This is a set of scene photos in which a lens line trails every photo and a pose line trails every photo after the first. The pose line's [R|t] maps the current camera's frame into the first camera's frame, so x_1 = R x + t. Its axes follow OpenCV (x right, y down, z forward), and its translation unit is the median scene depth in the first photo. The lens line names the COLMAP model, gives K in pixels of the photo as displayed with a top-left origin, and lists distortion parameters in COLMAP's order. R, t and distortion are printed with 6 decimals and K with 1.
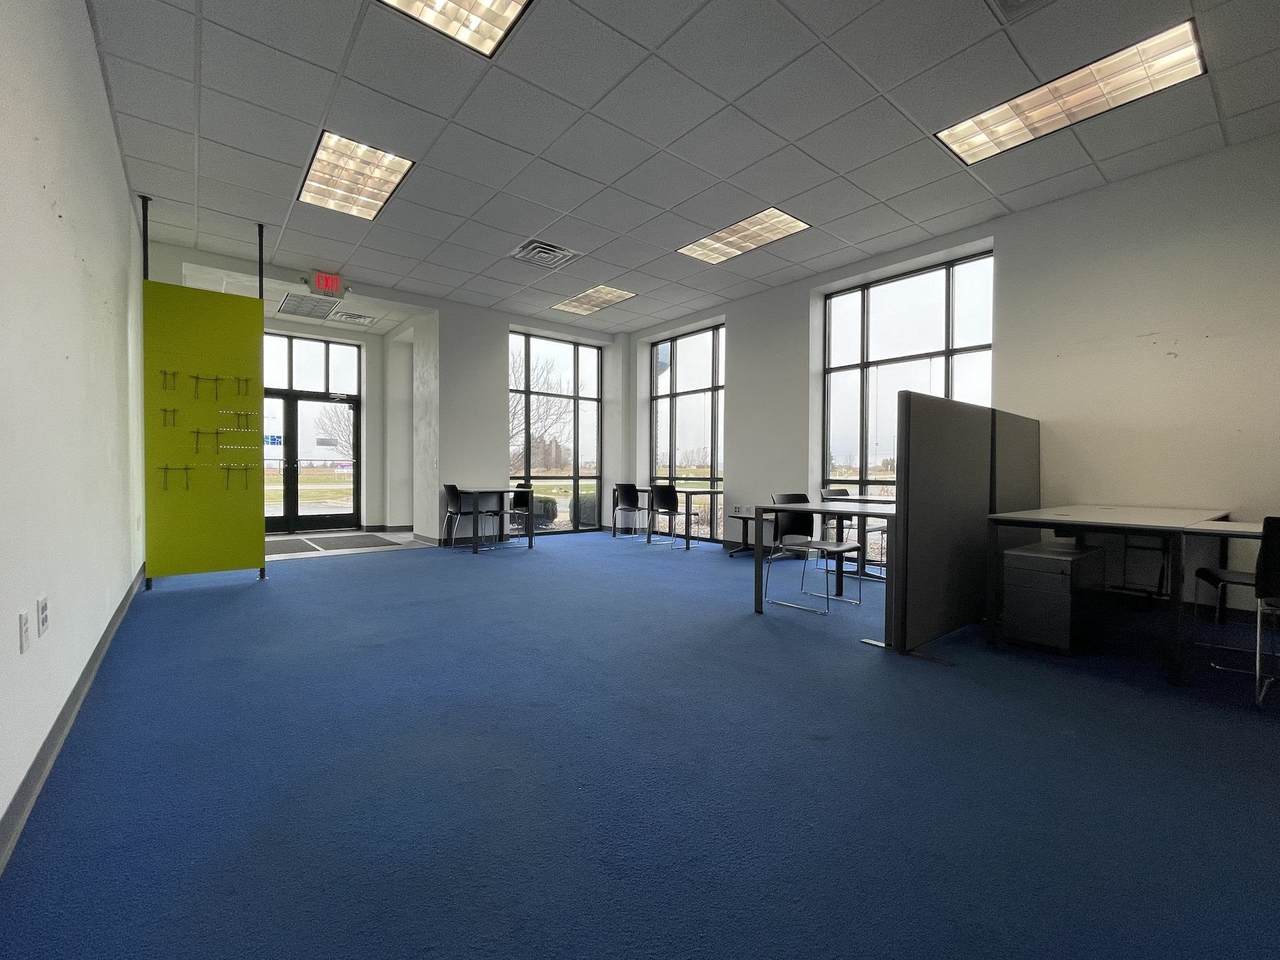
lens RADIAL K [[559.3, 0, 629.5], [0, 559.3, 478.7], [0, 0, 1]] dist [0.002544, 0.000523]
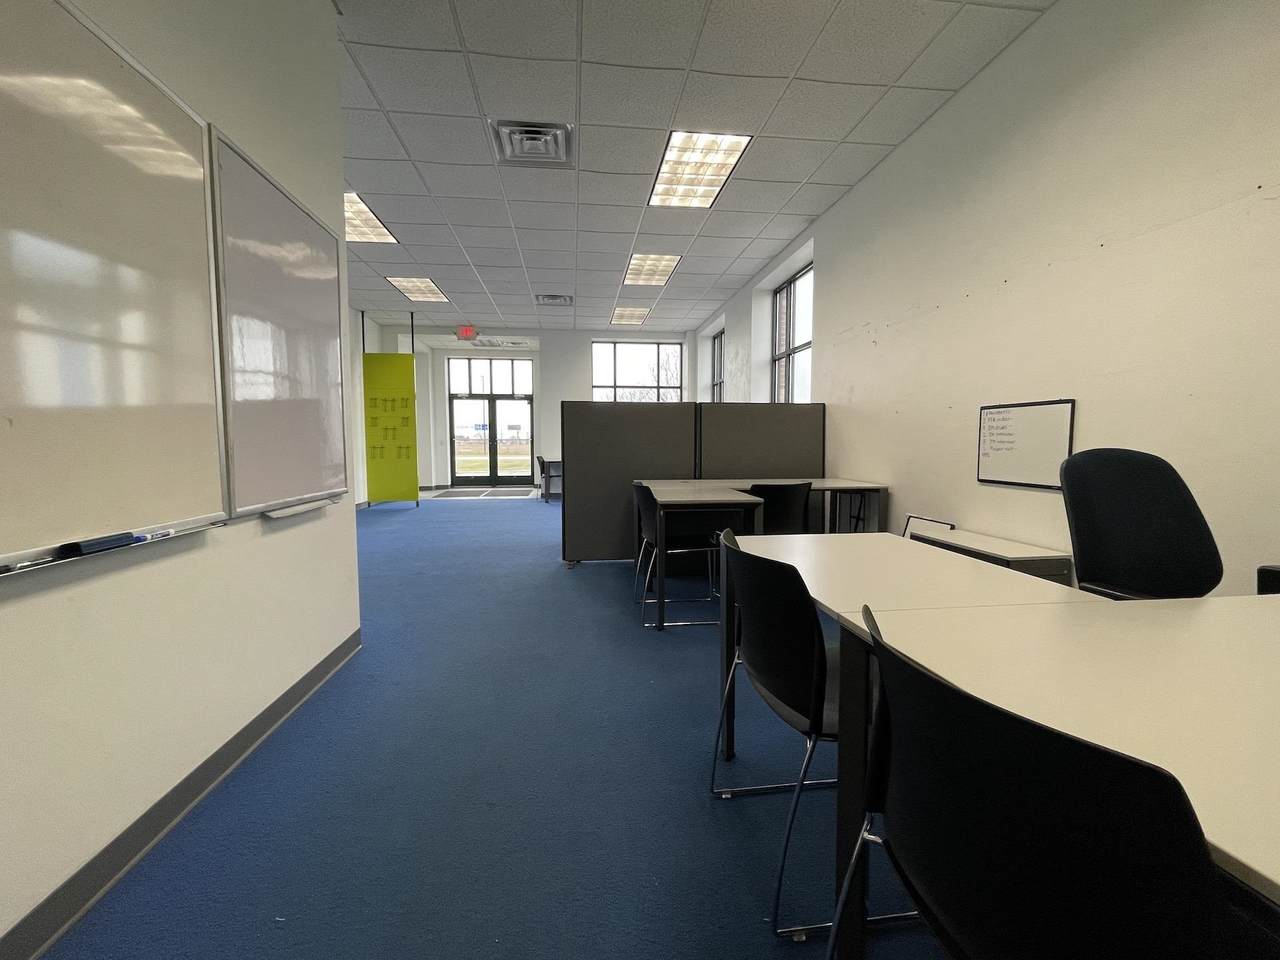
lens RADIAL K [[559.3, 0, 641.5], [0, 559.3, 484.1], [0, 0, 1]] dist [0.002544, 0.000523]
pose [[0.852230, 0.028953, -0.522366, 0.547396], [0.002926, 0.998188, 0.060099, -0.002763], [0.523159, -0.052746, 0.850601, -0.103600]]
